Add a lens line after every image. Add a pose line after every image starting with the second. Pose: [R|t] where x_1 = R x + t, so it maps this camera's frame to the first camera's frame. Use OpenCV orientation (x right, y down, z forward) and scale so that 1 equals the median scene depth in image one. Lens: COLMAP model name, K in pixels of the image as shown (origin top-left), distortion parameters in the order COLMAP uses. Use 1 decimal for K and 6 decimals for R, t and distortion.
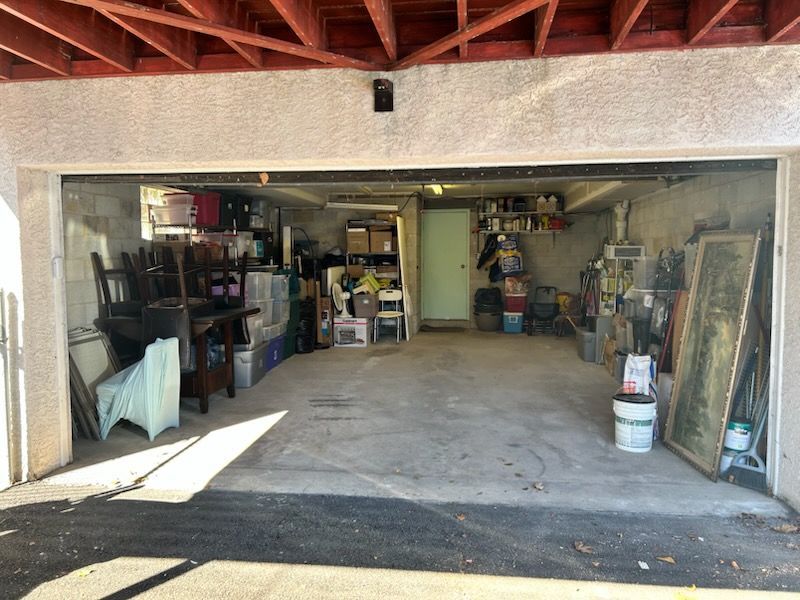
lens RADIAL K [[610.0, 0, 400.0], [0, 610.0, 300.0], [0, 0, 1]] dist [0.045212, -0.054041]
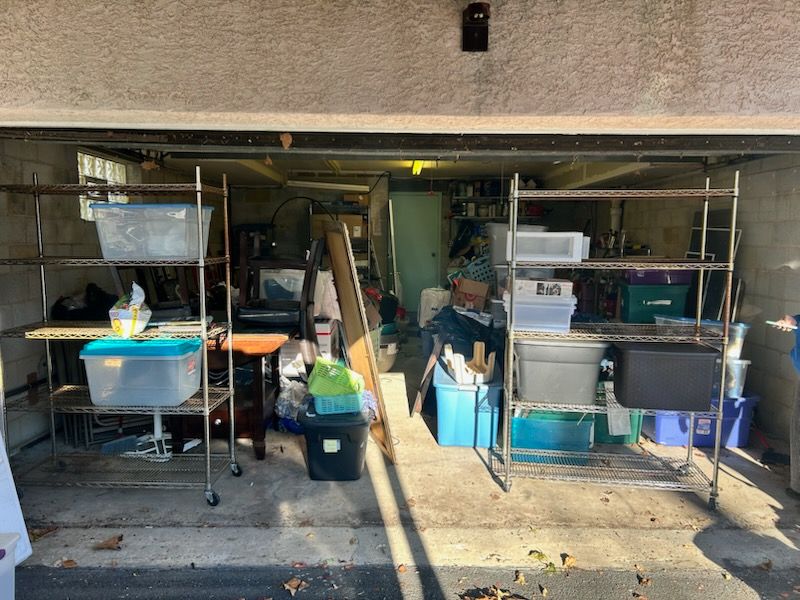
lens RADIAL K [[610.0, 0, 400.0], [0, 610.0, 300.0], [0, 0, 1]] dist [0.045212, -0.054041]
pose [[0.990501, -0.002248, 0.137489, -0.205158], [-0.001229, 0.999682, 0.025202, -0.027214], [-0.137501, -0.025132, 0.990183, 0.264110]]
